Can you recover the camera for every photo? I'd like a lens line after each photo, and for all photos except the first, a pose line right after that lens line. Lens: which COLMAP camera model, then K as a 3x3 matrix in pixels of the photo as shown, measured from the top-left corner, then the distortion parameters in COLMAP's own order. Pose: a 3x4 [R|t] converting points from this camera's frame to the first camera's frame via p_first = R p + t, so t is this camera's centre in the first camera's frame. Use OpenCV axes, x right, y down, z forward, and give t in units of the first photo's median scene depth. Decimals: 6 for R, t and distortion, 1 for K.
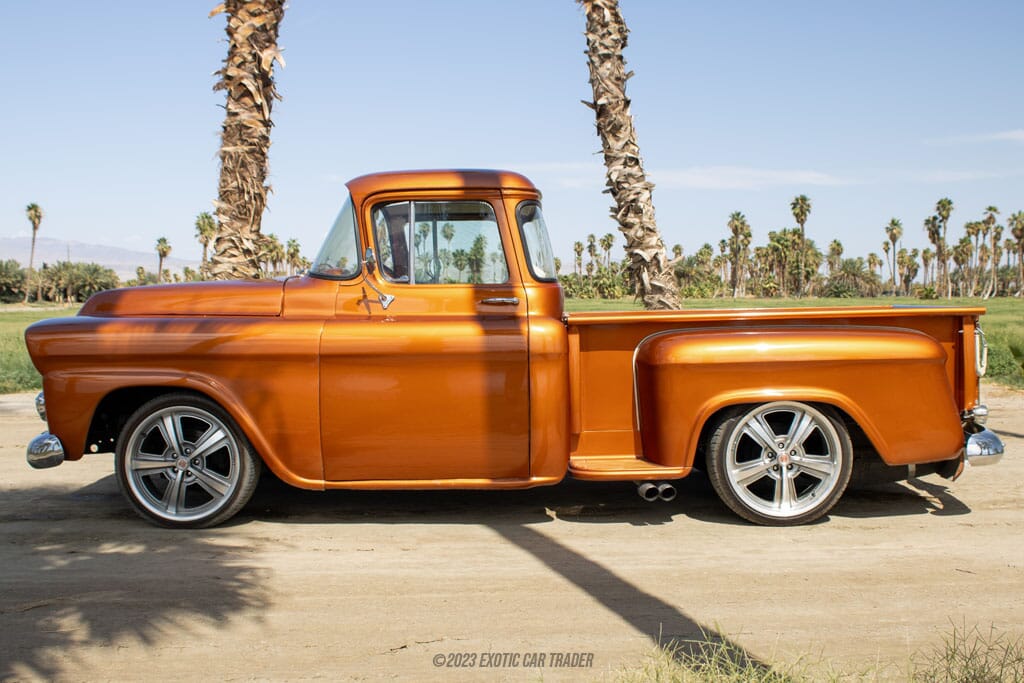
lens RADIAL K [[1034.9, 0, 515.1], [0, 1034.9, 347.2], [0, 0, 1]] dist [-0.059878, 0.009103]
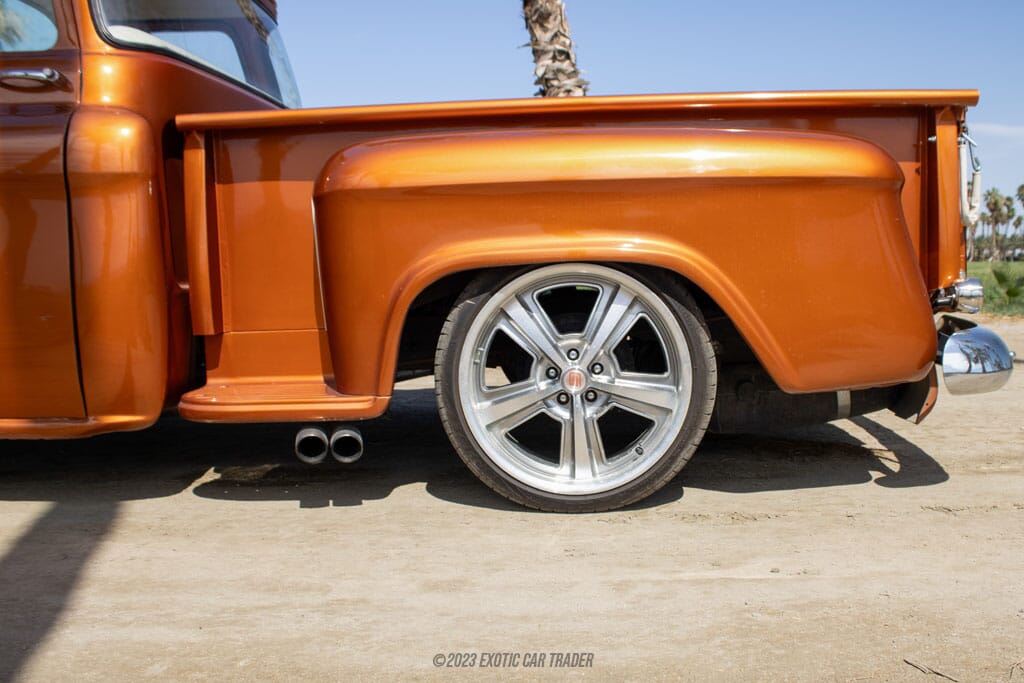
lens RADIAL K [[994.2, 0, 487.4], [0, 994.2, 341.0], [0, 0, 1]] dist [-0.091469, -0.004659]
pose [[0.999675, -0.005135, -0.024973, 0.221559], [0.006344, 0.998801, 0.048538, 0.063116], [0.024694, -0.048681, 0.998509, 0.497495]]
